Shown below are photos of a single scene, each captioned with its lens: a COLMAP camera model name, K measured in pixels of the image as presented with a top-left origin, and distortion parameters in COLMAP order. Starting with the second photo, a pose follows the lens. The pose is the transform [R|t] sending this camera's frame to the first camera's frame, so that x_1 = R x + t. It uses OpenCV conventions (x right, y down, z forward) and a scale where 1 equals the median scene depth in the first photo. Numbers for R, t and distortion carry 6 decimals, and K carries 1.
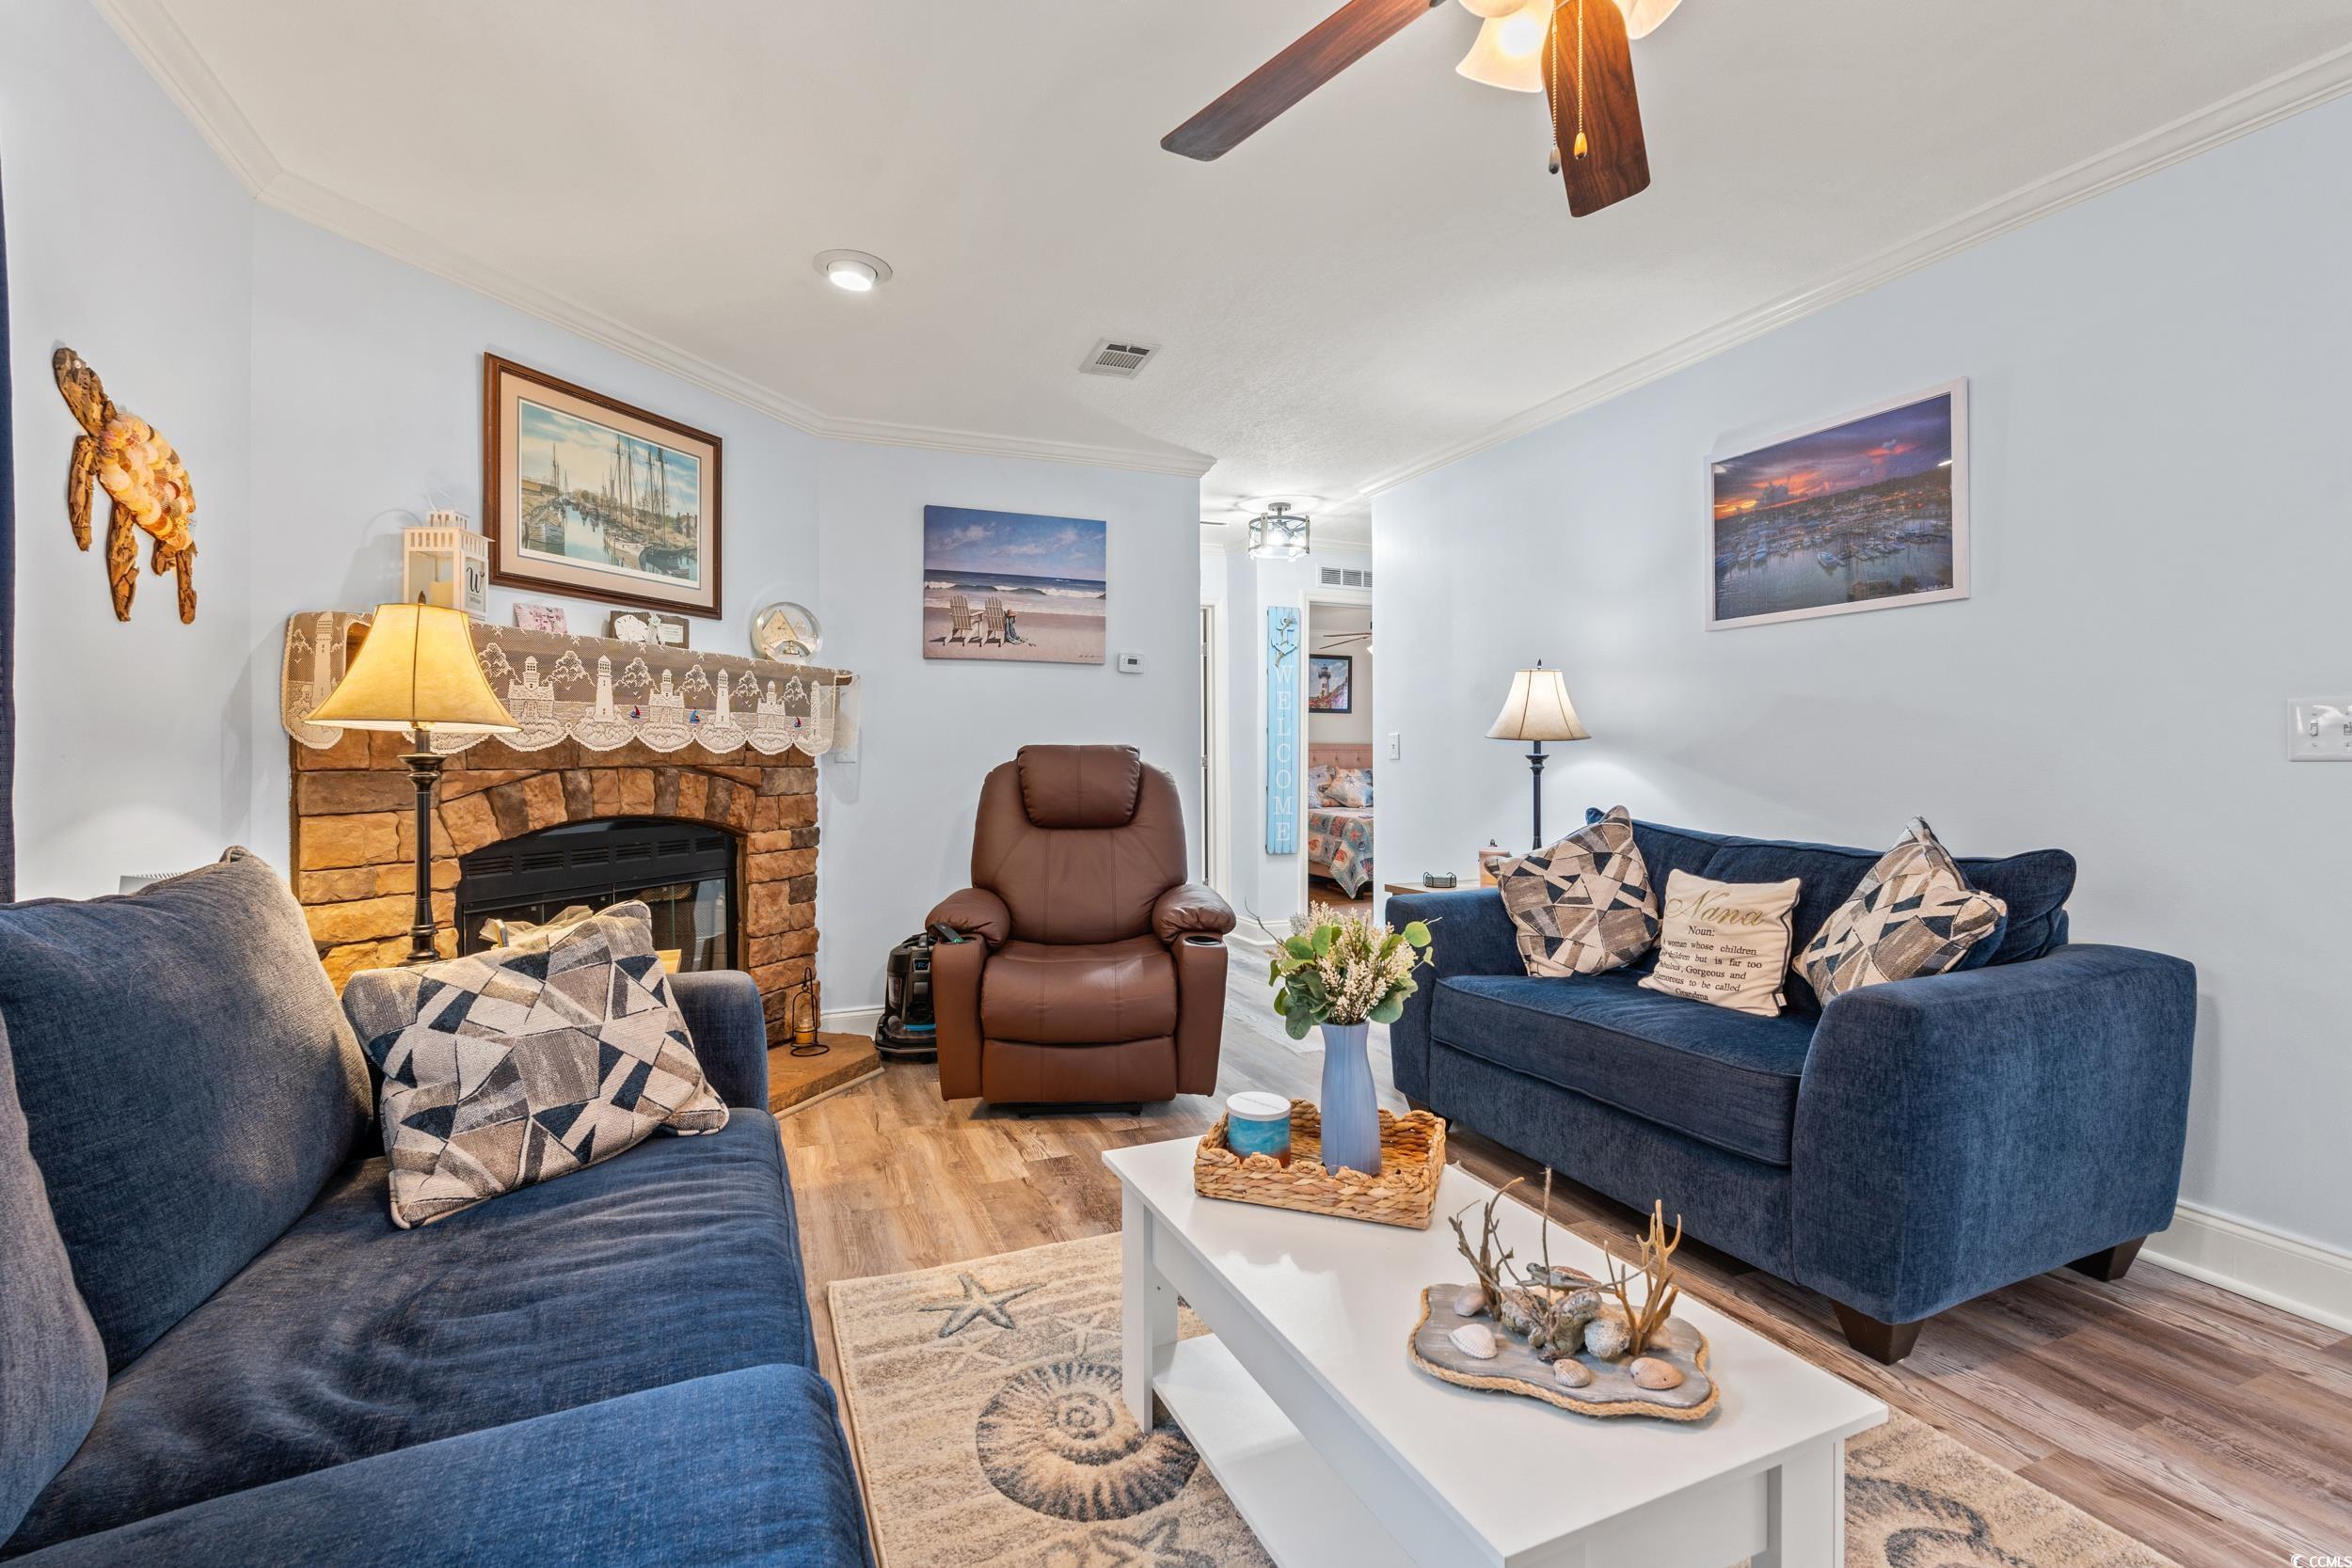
lens RADIAL K [[1036.4, 0, 1160.5], [0, 1036.4, 753.6], [0, 0, 1]] dist [-0.001135, 0.000116]
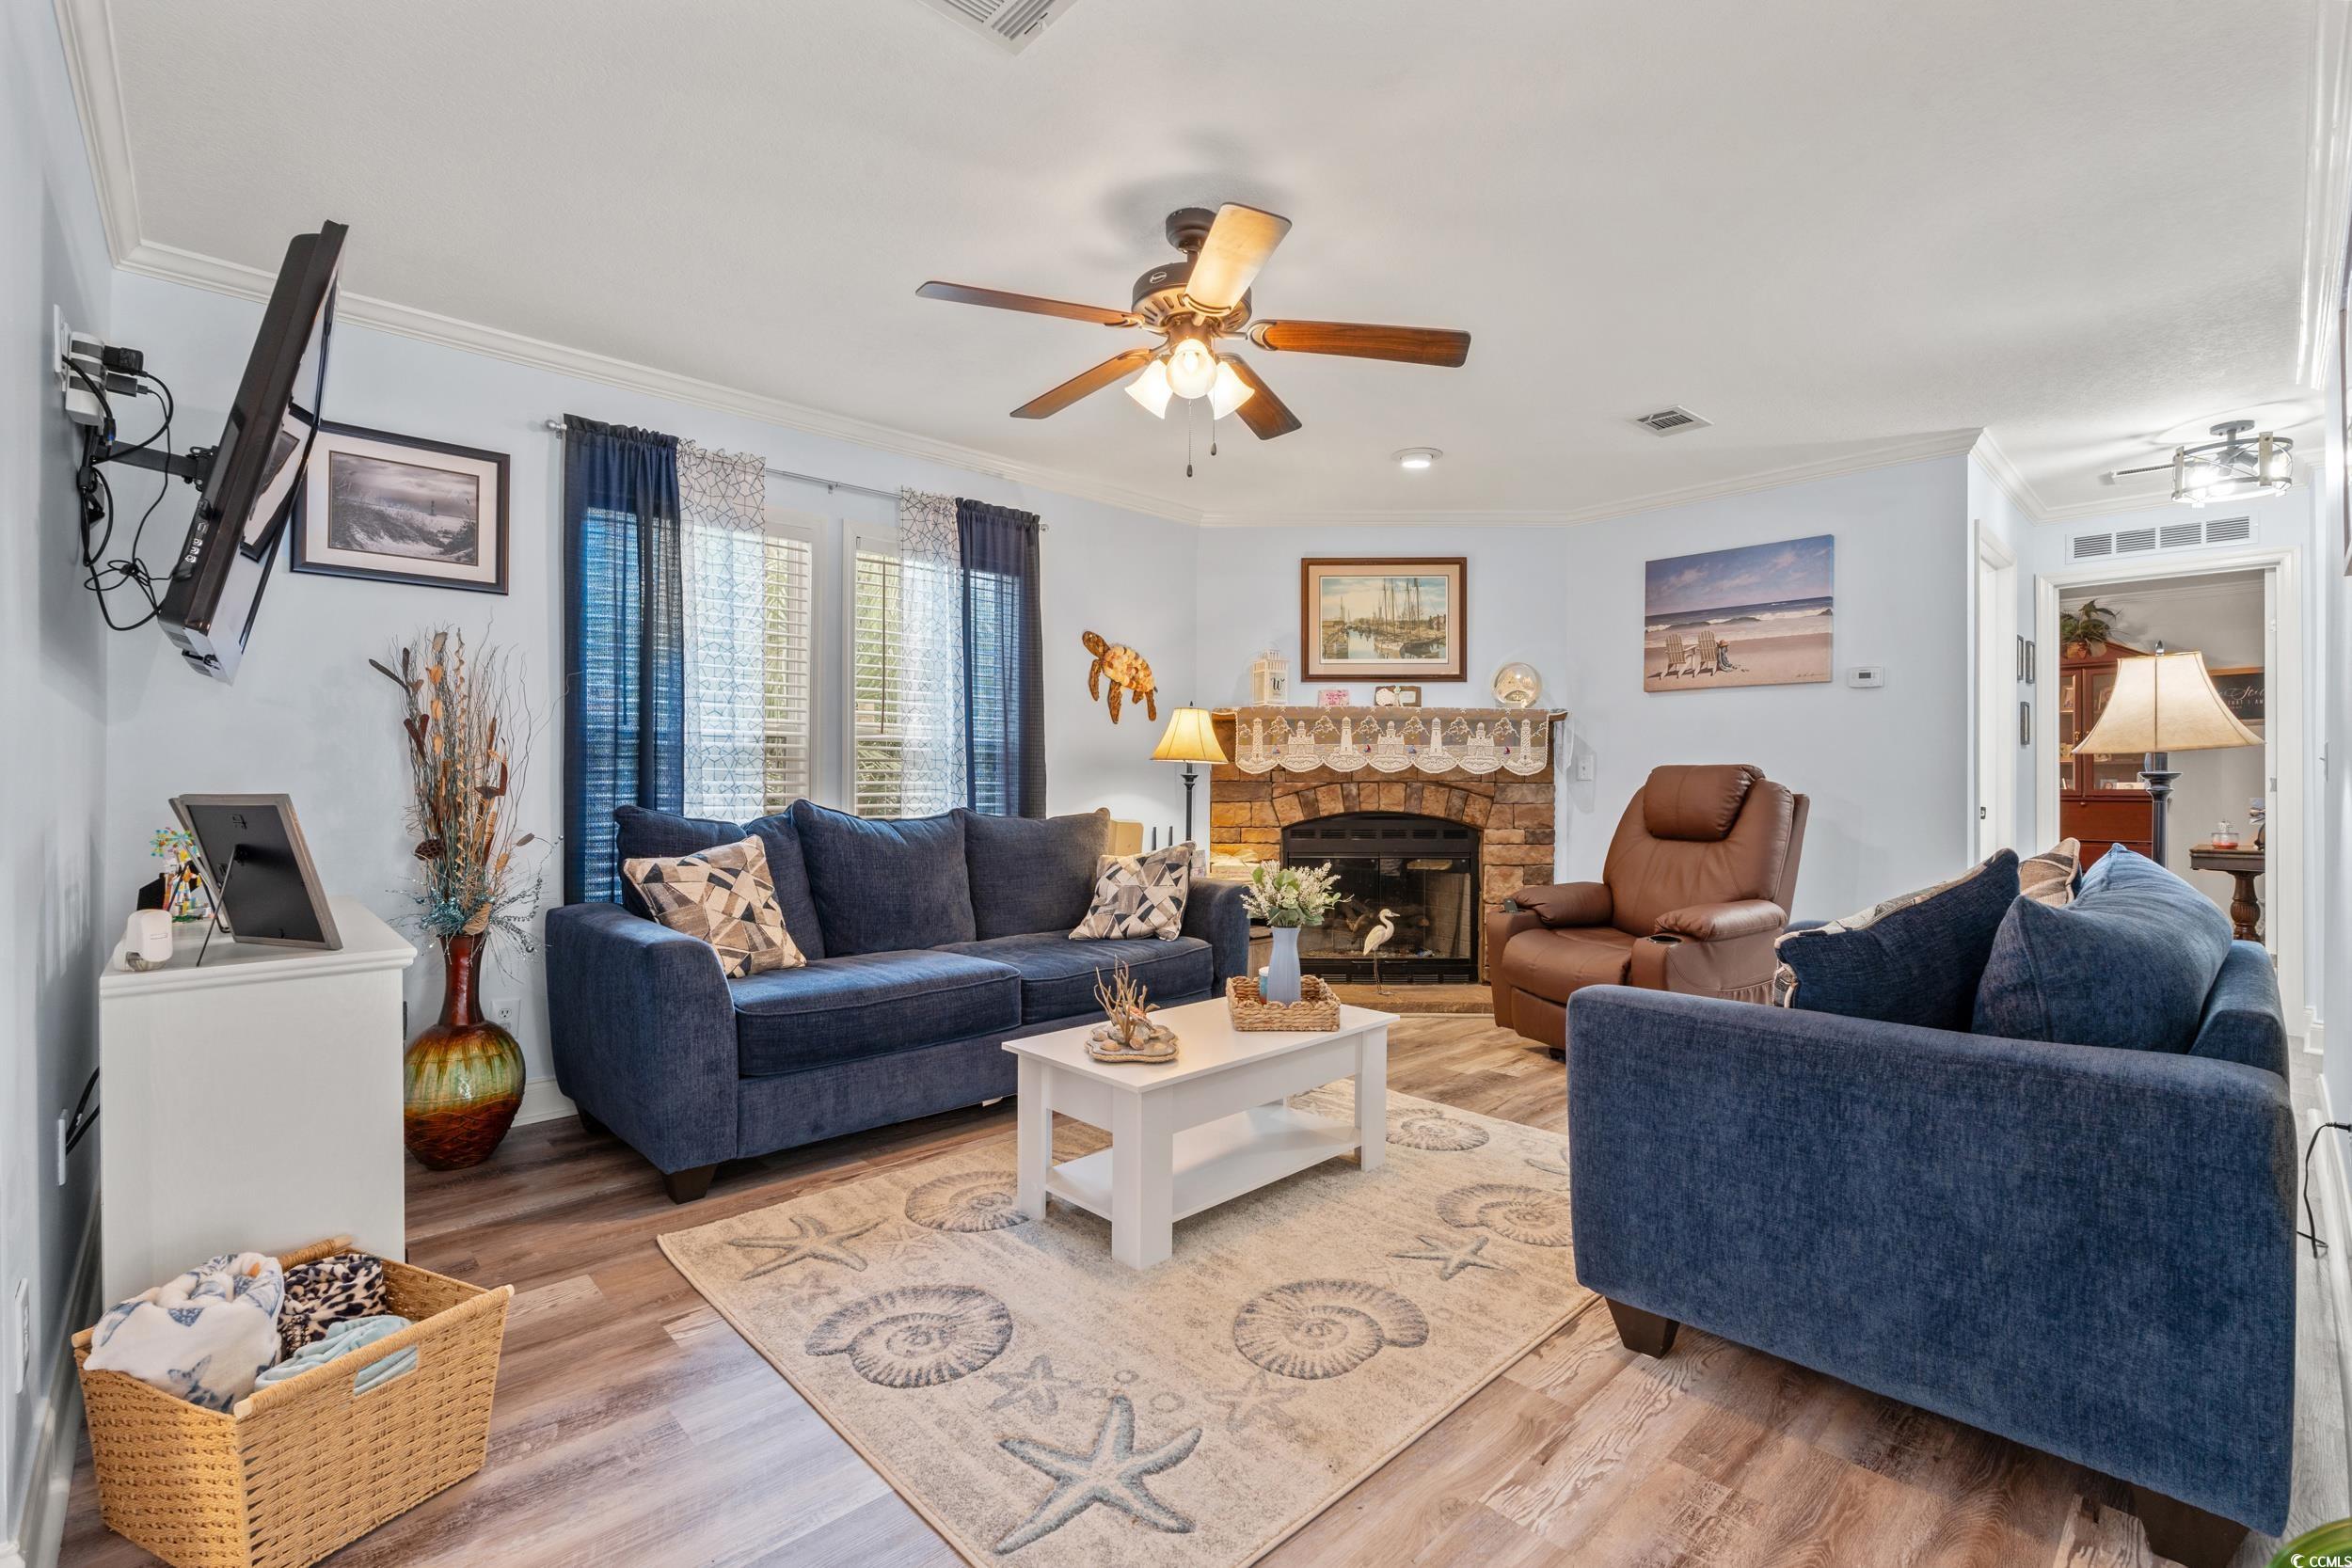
lens RADIAL K [[1035.5, 0, 1179.2], [0, 1035.5, 779.6], [0, 0, 1]] dist [-0.002640, 0.000387]
pose [[0.357615, 0.004675, -0.933857, 0.837113], [0.000362, 0.999987, 0.005144, 0.001046], [0.933869, -0.002177, 0.357609, 0.105868]]
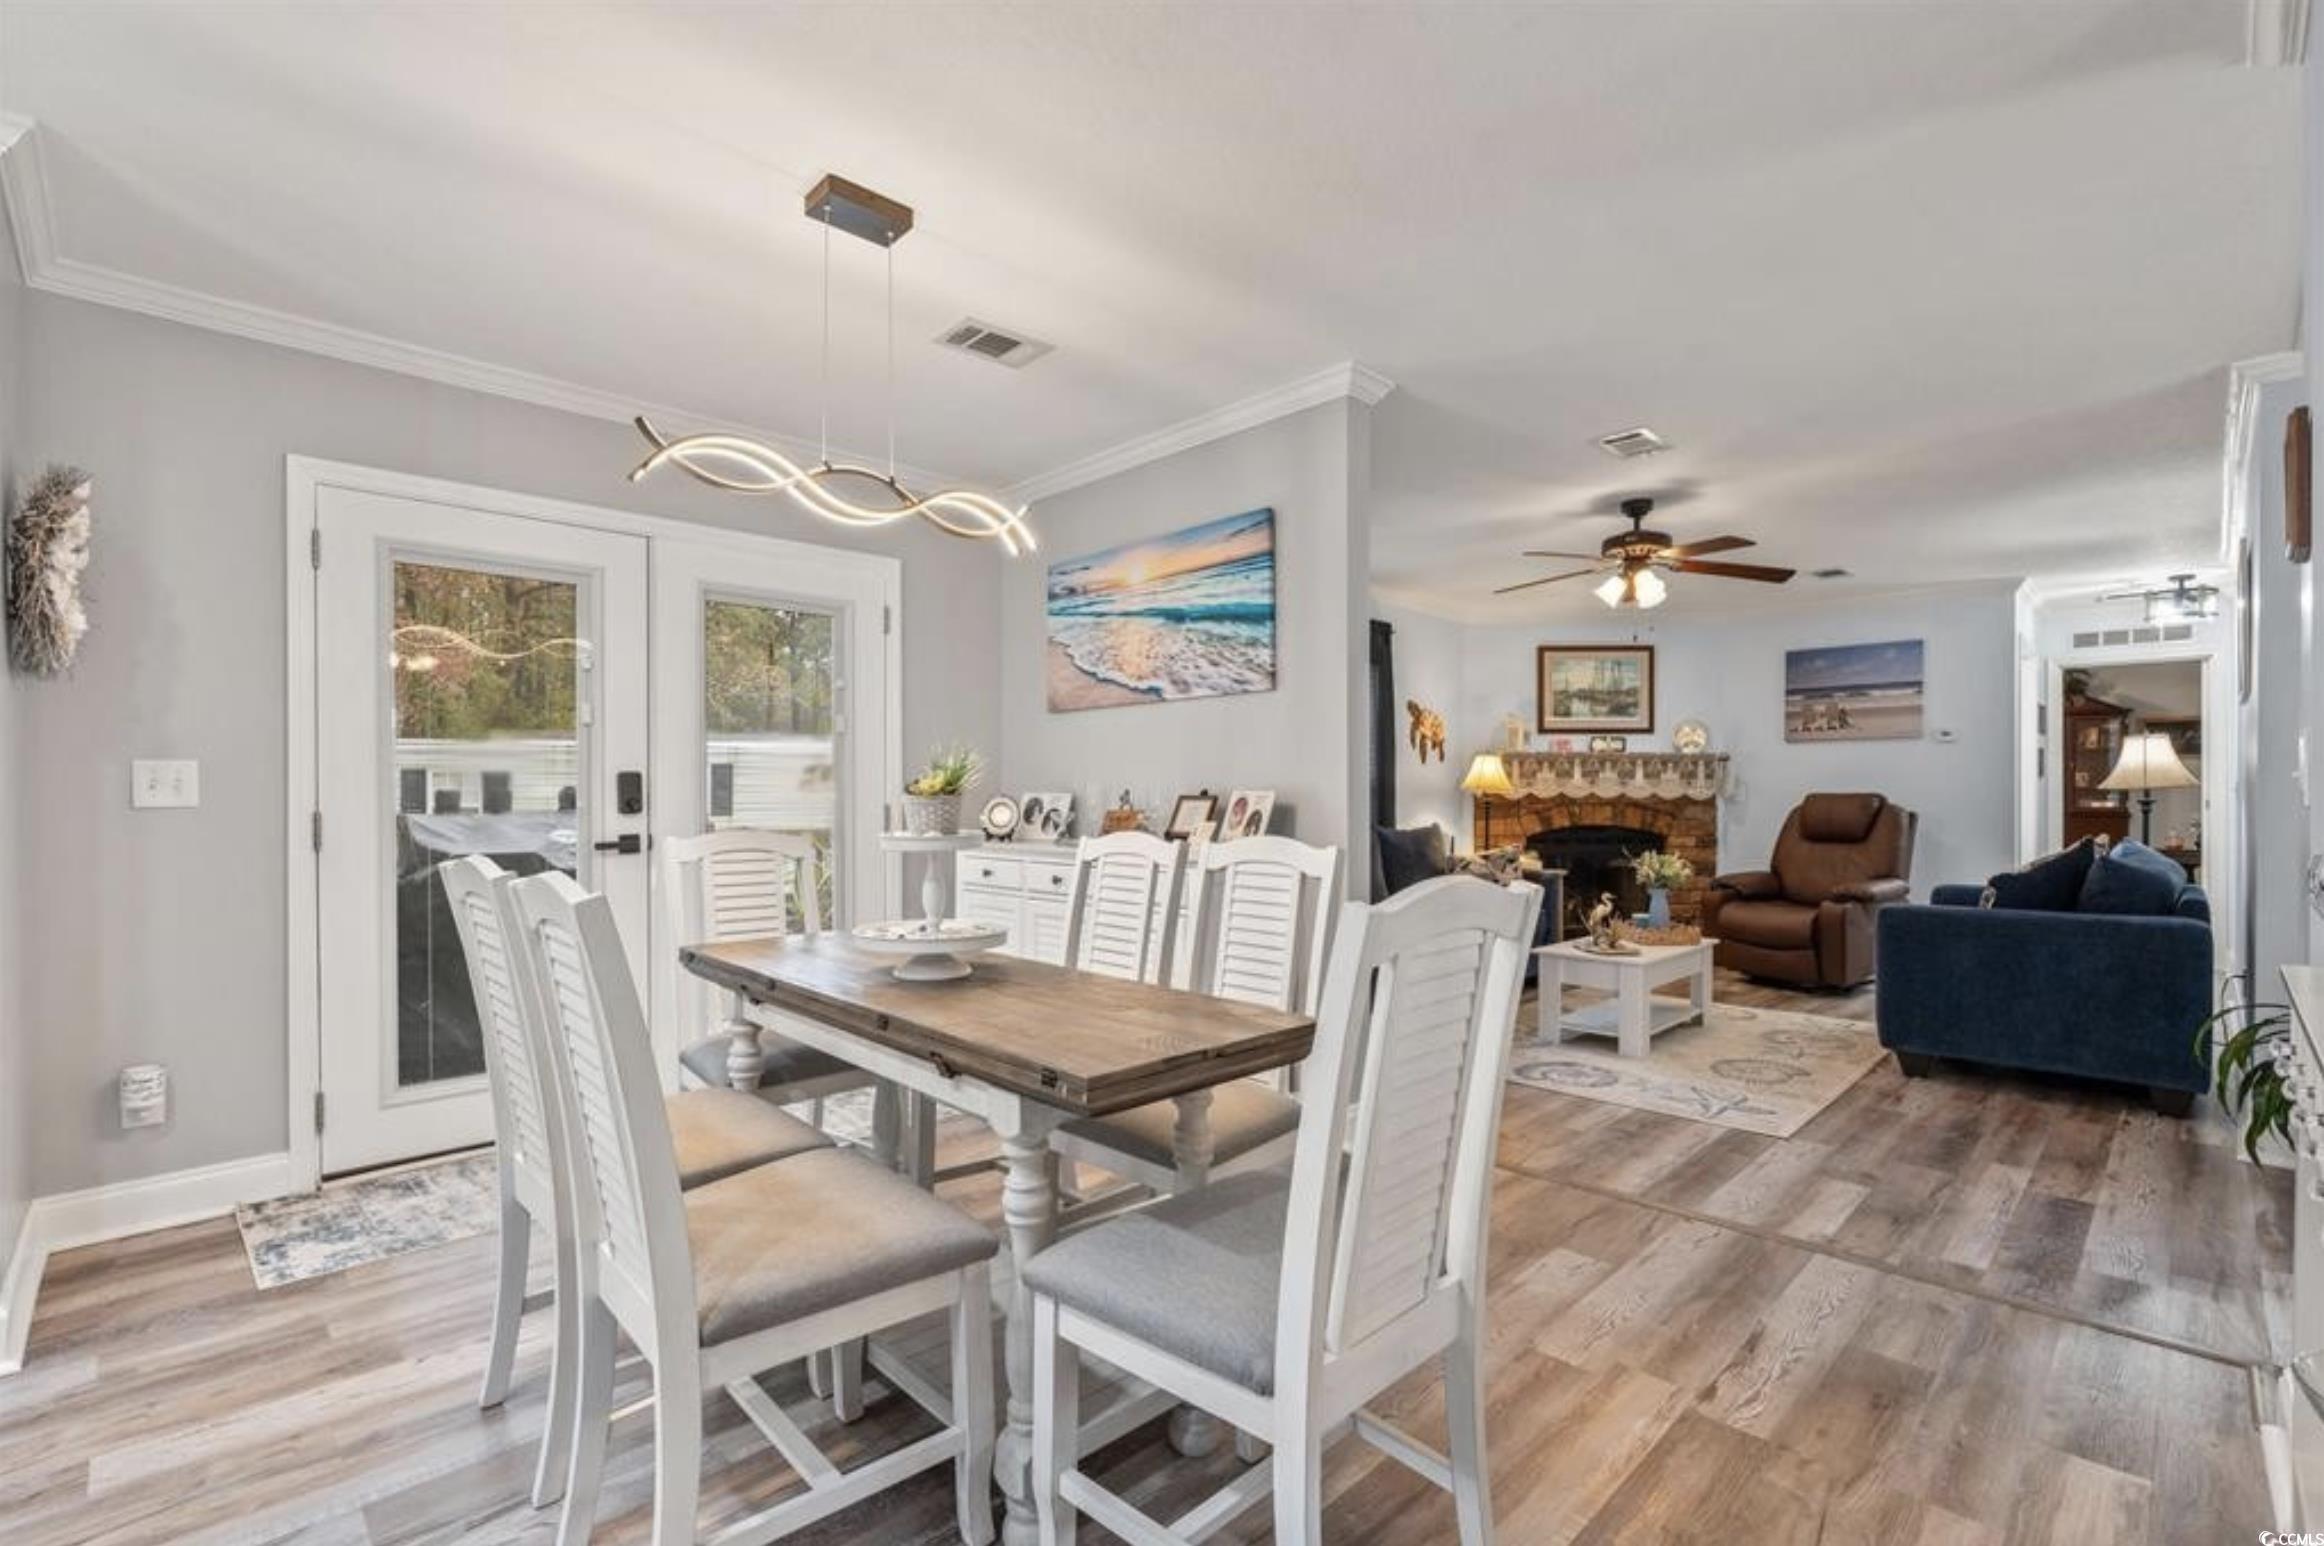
lens RADIAL K [[1034.9, 0, 1176.4], [0, 1034.9, 803.8], [0, 0, 1]] dist [0.000267, 0.000127]
pose [[0.385416, 0.007503, -0.922712, 1.179052], [0.003823, 0.999945, 0.009728, -0.012793], [0.922735, -0.007277, 0.385366, -0.715953]]
